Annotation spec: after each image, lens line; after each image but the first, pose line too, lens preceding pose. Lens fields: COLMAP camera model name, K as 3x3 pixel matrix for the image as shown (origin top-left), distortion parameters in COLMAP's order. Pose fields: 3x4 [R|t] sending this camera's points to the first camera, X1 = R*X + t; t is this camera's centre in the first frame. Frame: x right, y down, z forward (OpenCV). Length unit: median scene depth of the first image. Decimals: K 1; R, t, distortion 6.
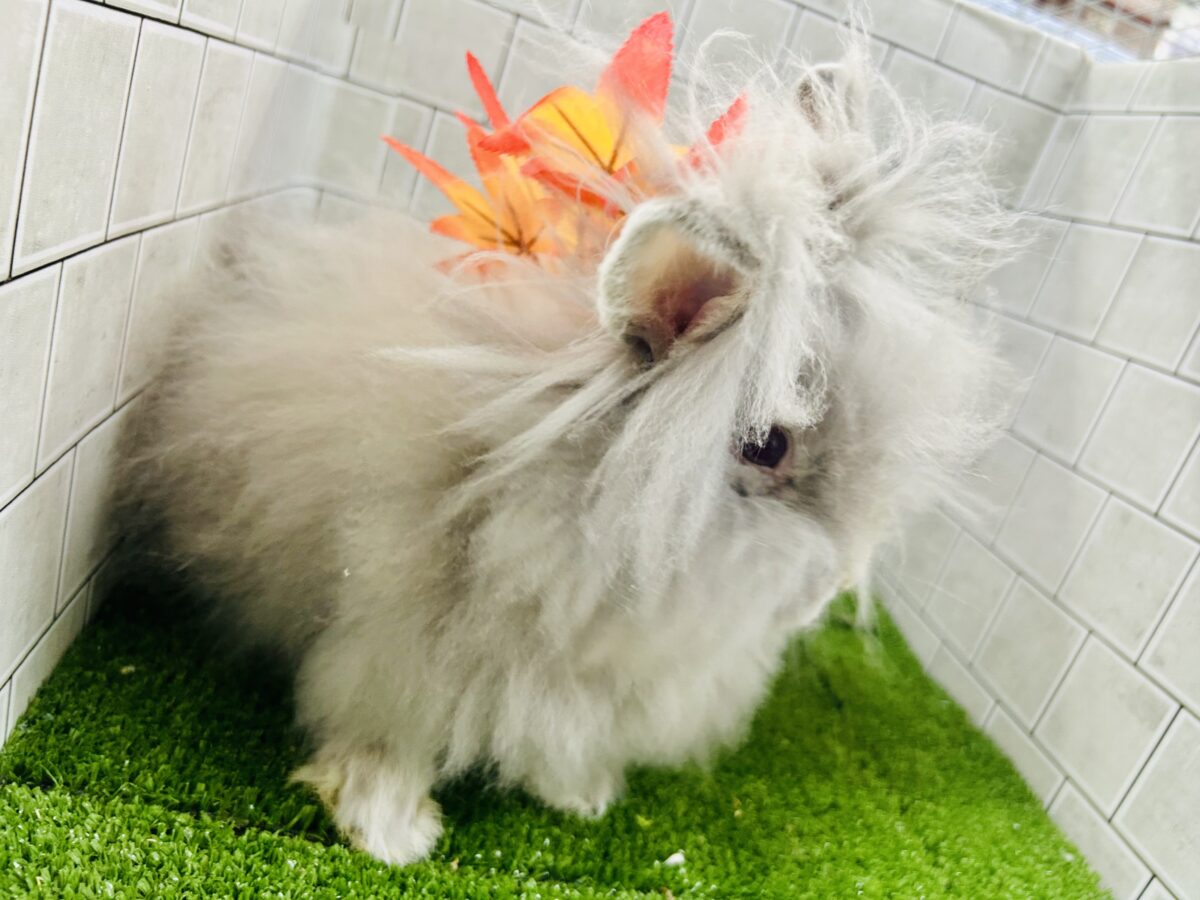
lens RADIAL K [[904.1, 0, 600.4], [0, 904.1, 448.4], [0, 0, 1]] dist [0.008697, -0.032489]
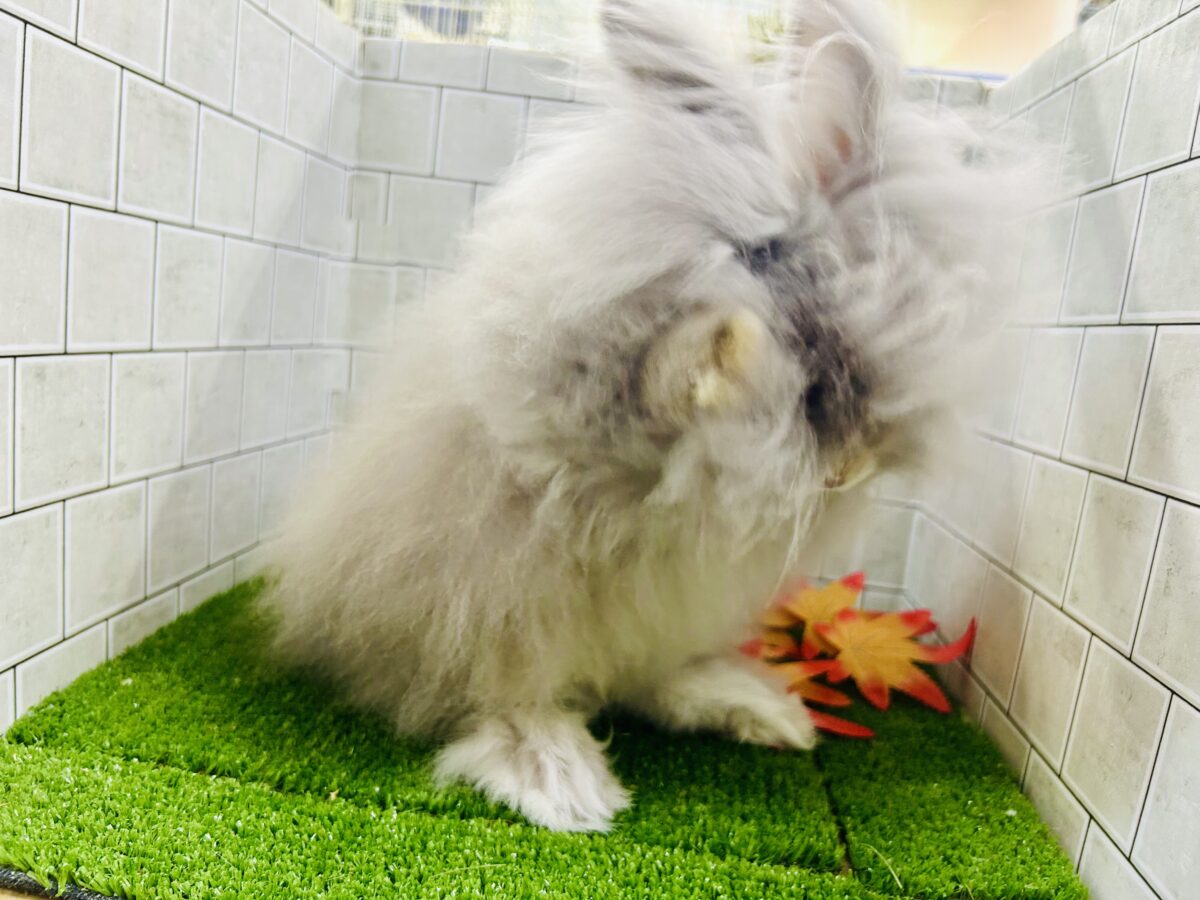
lens RADIAL K [[904.1, 0, 598.9], [0, 904.1, 452.0], [0, 0, 1]] dist [0.008697, -0.032489]
pose [[0.953912, -0.181445, -0.239019, 0.362807], [0.126701, 0.965545, -0.227308, 0.222965], [0.272028, 0.186548, 0.944034, -0.074458]]
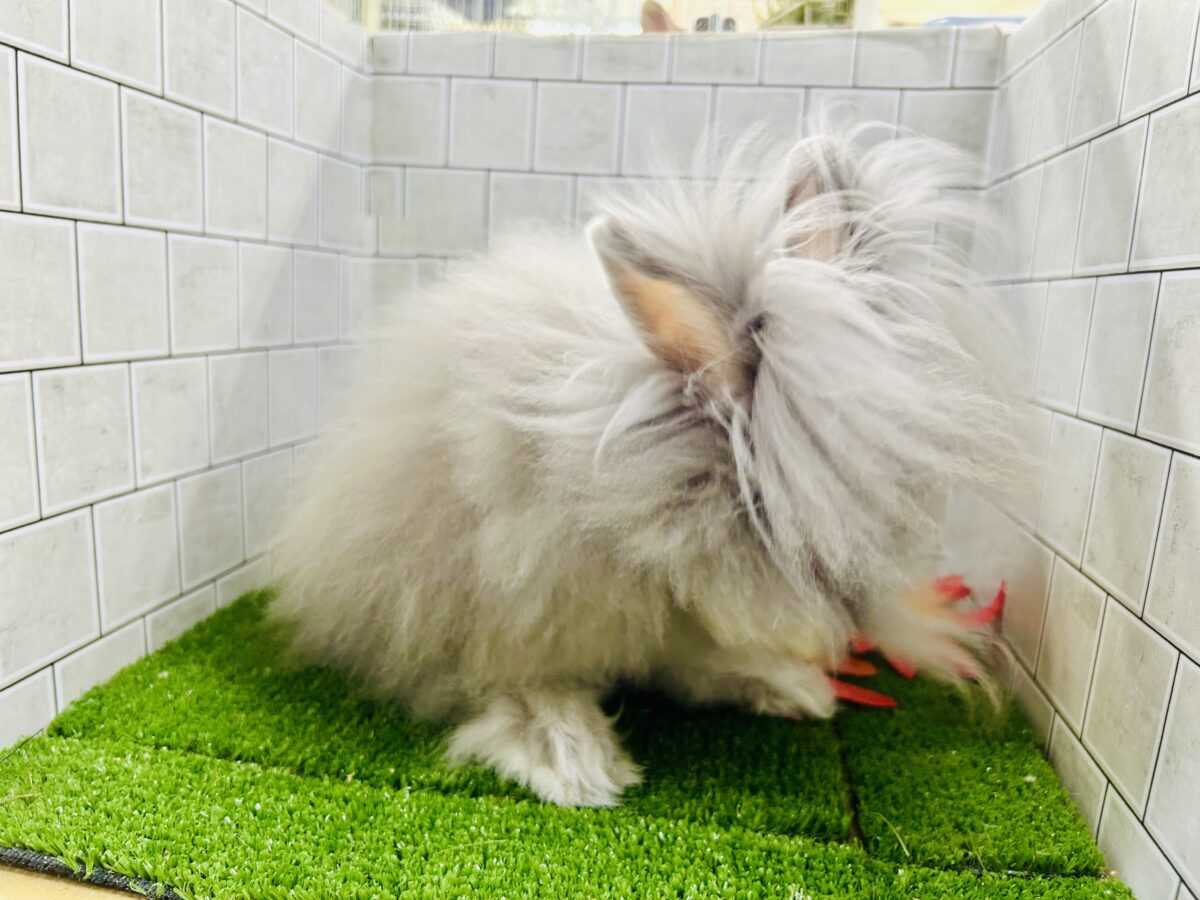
lens RADIAL K [[904.1, 0, 603.6], [0, 904.1, 453.5], [0, 0, 1]] dist [0.008697, -0.032489]
pose [[0.924610, -0.221840, -0.309651, 0.429223], [0.159726, 0.963789, -0.213538, 0.232604], [0.345810, 0.147979, 0.926562, -0.058156]]
